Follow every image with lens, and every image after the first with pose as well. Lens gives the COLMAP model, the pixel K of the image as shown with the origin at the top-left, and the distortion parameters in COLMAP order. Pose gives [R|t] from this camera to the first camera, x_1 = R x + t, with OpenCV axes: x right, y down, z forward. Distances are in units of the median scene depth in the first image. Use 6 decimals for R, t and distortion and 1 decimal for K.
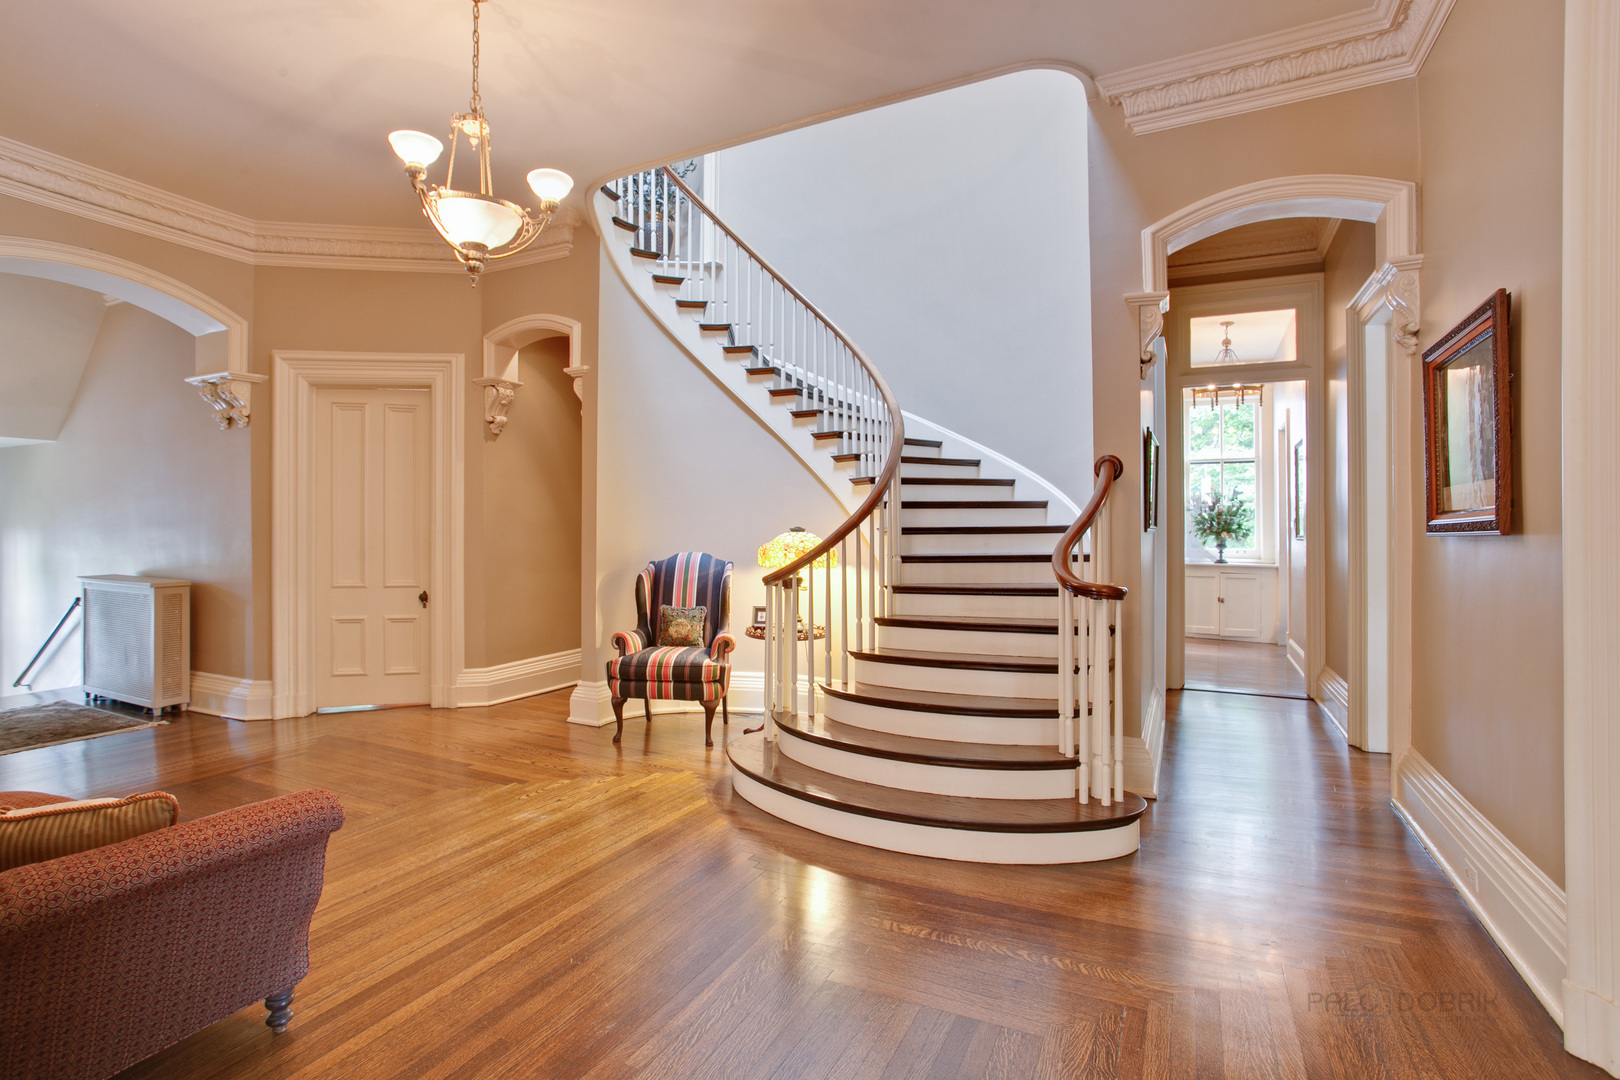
lens RADIAL K [[786.2, 0, 802.4], [0, 786.2, 530.5], [0, 0, 1]] dist [-0.065457, 0.039765]
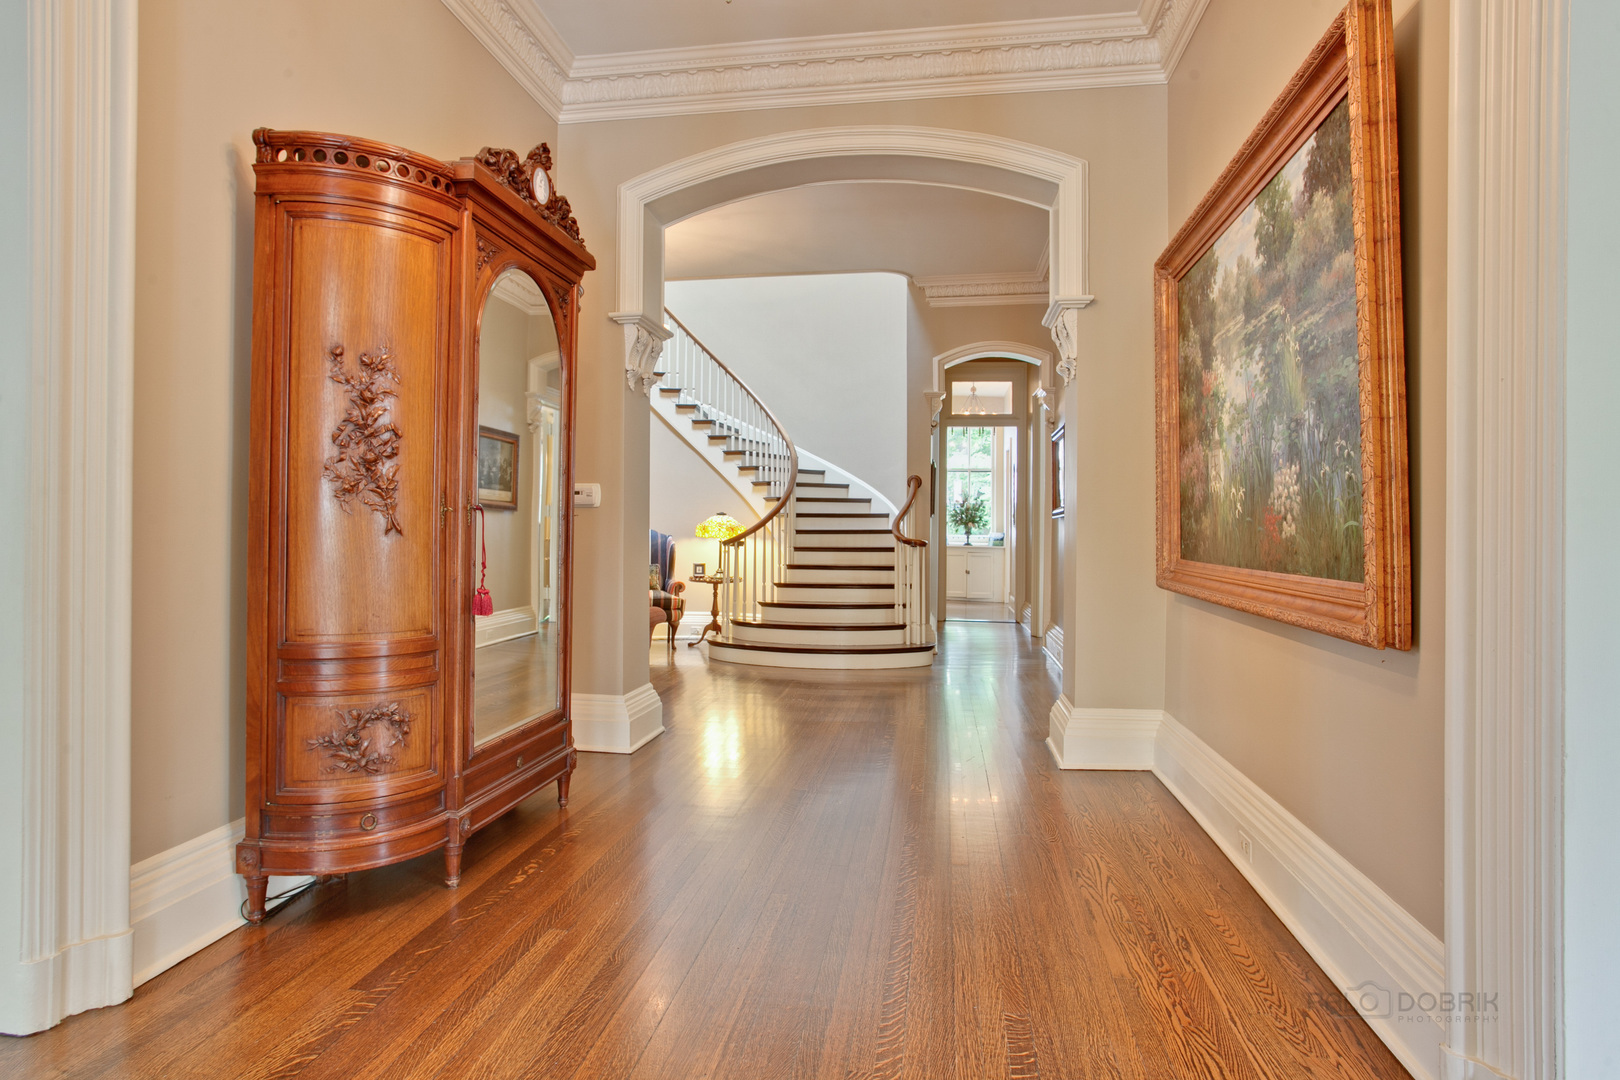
lens RADIAL K [[786.2, 0, 802.4], [0, 786.2, 530.5], [0, 0, 1]] dist [-0.065457, 0.039765]
pose [[0.958755, 0.007276, 0.284142, -0.272776], [-0.009821, 0.999923, 0.007532, 0.016911], [-0.284066, -0.010011, 0.958753, -0.501125]]
